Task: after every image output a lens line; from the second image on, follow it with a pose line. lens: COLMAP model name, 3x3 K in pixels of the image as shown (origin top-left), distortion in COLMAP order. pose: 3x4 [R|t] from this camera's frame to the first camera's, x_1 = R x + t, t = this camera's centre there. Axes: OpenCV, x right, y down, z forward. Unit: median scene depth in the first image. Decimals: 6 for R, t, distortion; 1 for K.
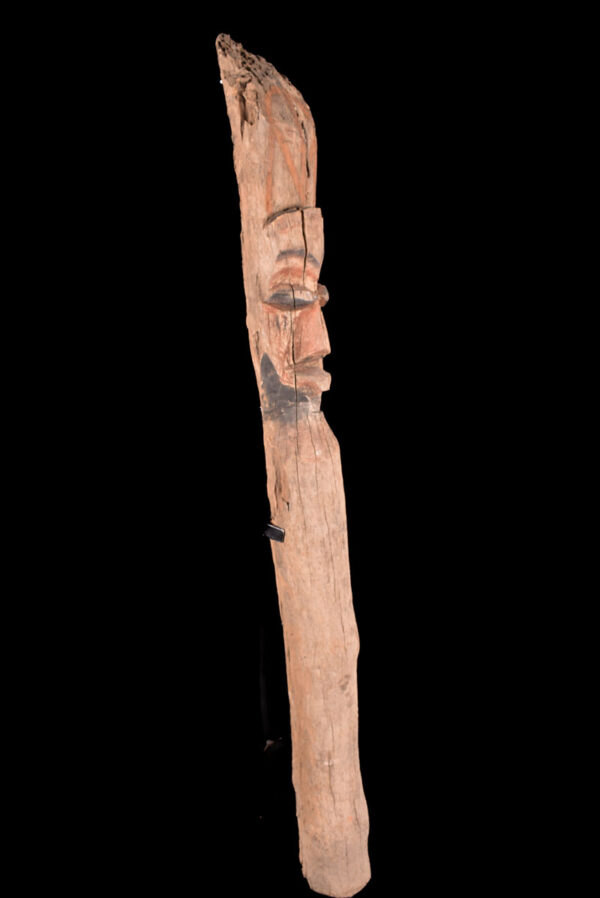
lens RADIAL K [[743.6, 0, 295.8], [0, 743.6, 451.4], [0, 0, 1]] dist [-0.086704, 0.004225]
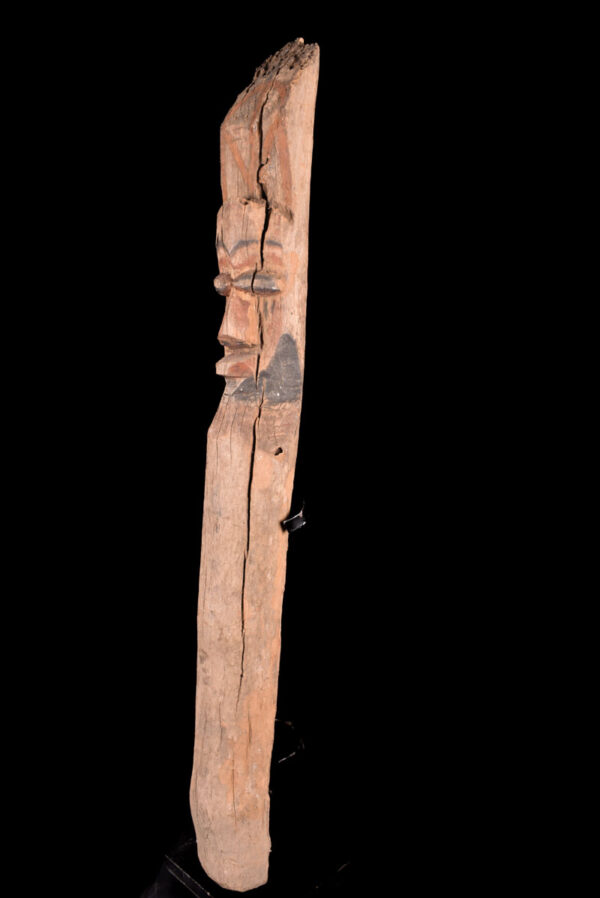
lens RADIAL K [[743.6, 0, 298.6], [0, 743.6, 448.4], [0, 0, 1]] dist [-0.086704, 0.004225]
pose [[-0.105574, 0.193469, -0.975410, 1.059779], [-0.195118, 0.957794, 0.211093, -0.222699], [0.975081, 0.212606, -0.063369, 1.192909]]
